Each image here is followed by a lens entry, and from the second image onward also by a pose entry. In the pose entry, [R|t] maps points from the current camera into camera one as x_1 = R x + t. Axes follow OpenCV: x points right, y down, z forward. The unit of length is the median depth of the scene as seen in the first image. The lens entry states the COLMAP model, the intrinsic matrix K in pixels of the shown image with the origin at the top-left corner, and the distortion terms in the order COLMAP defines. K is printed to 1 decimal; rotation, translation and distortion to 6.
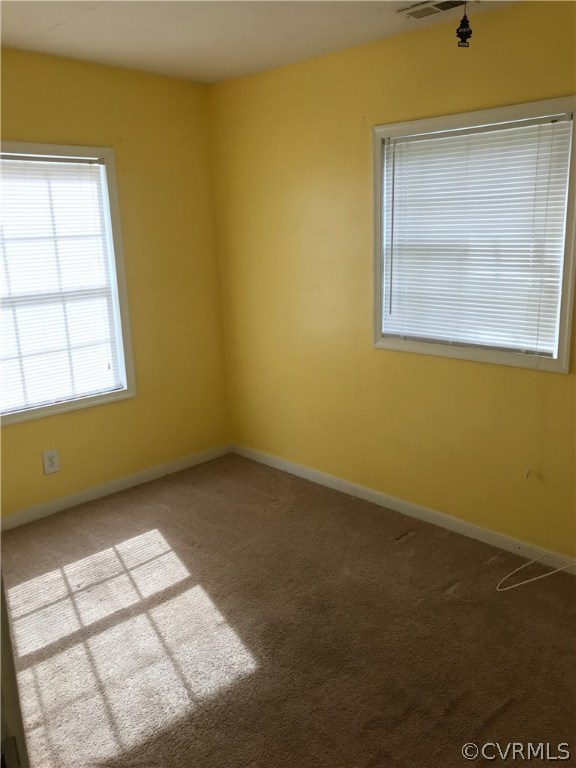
lens RADIAL K [[636.6, 0, 289.1], [0, 636.6, 381.5], [0, 0, 1]] dist [0.028891, -0.012535]
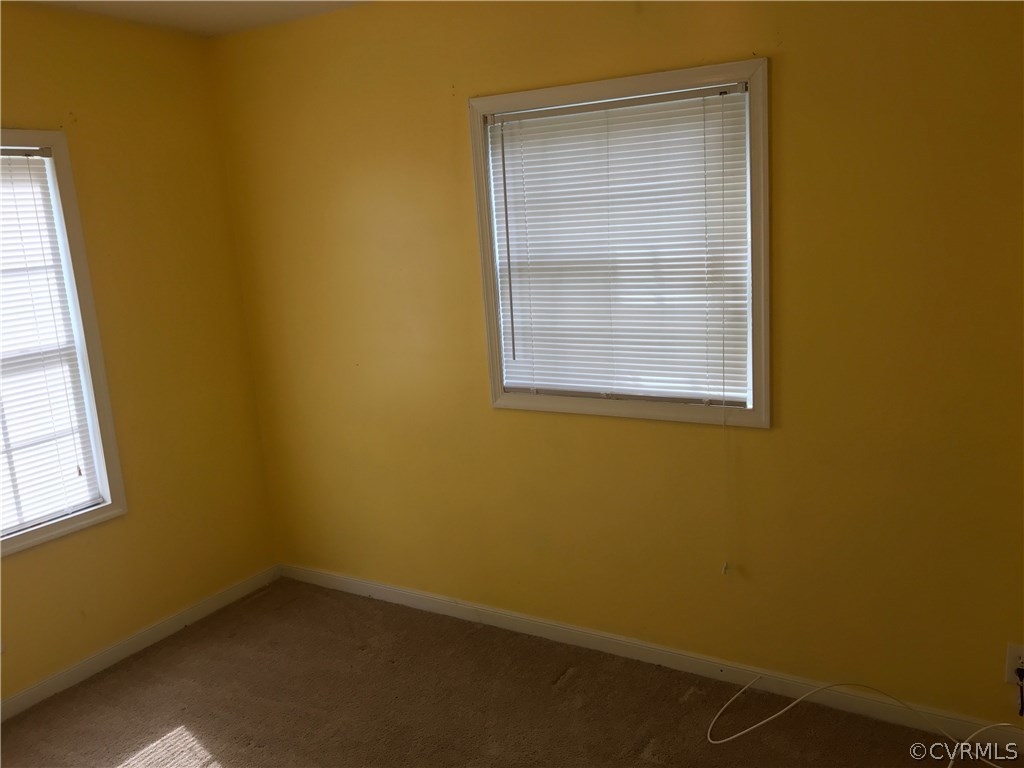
lens RADIAL K [[848.8, 0, 511.4], [0, 848.8, 387.6], [0, 0, 1]] dist [0.028891, -0.012535]
pose [[0.971131, -0.077335, 0.225664, -0.059529], [0.089428, 0.995027, -0.043852, -0.035209], [-0.221151, 0.062766, 0.973218, 0.090901]]
